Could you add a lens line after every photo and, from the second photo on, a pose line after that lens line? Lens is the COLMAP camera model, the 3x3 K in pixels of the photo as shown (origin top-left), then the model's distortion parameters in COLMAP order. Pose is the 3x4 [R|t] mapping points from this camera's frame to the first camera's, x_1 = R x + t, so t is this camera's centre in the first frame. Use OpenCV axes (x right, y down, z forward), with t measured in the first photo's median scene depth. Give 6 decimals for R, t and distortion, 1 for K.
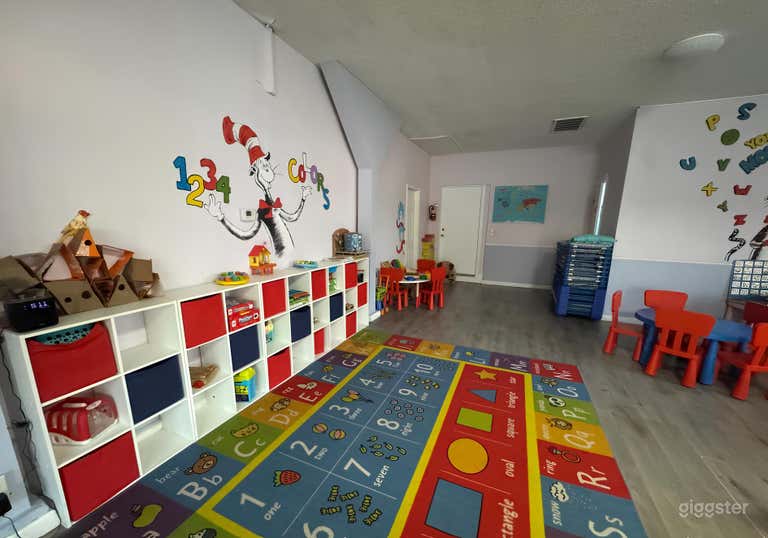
lens RADIAL K [[309.5, 0, 381.5], [0, 309.5, 286.5], [0, 0, 1]] dist [0.001919, -0.000689]
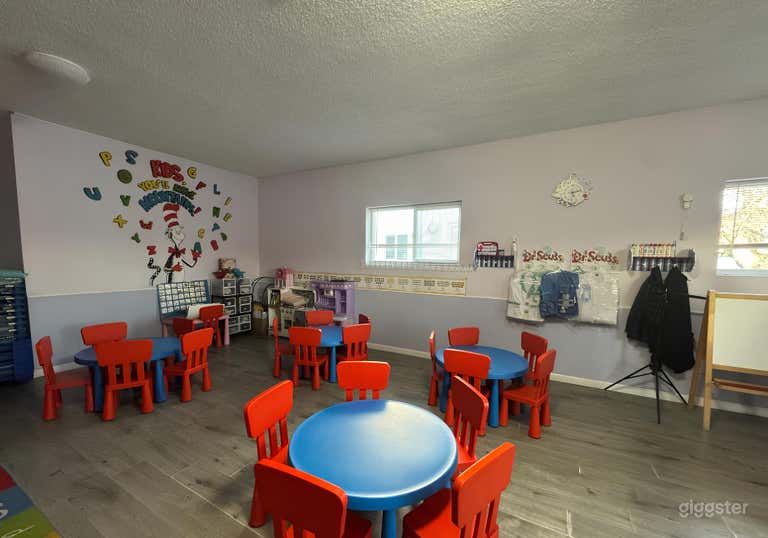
lens RADIAL K [[309.5, 0, 384.2], [0, 309.5, 286.1], [0, 0, 1]] dist [0.001919, -0.000689]
pose [[0.097424, -0.103005, 0.989898, 0.092227], [0.195580, 0.977217, 0.082437, -0.010548], [-0.975837, 0.185572, 0.115350, 0.047108]]
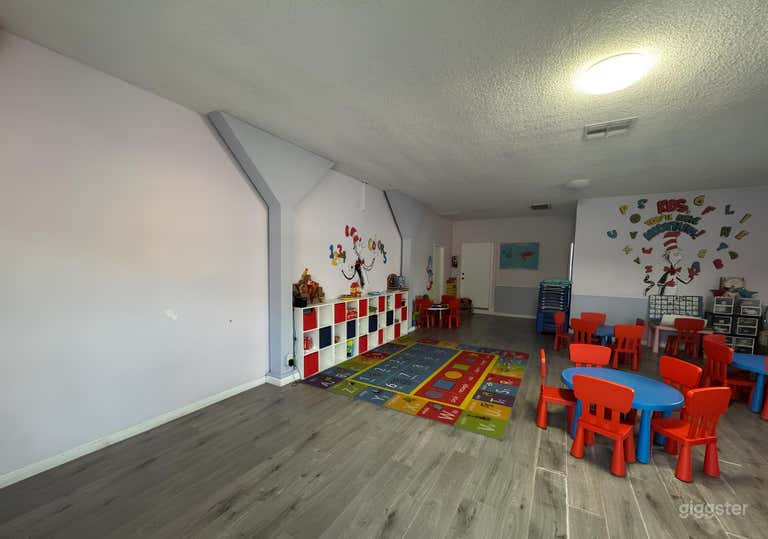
lens RADIAL K [[309.5, 0, 384.6], [0, 309.5, 291.5], [0, 0, 1]] dist [0.001919, -0.000689]
pose [[0.994438, 0.009203, -0.104917, 0.007671], [-0.021833, 0.992549, -0.119871, 0.132604], [0.103032, 0.121495, 0.987230, -0.787513]]
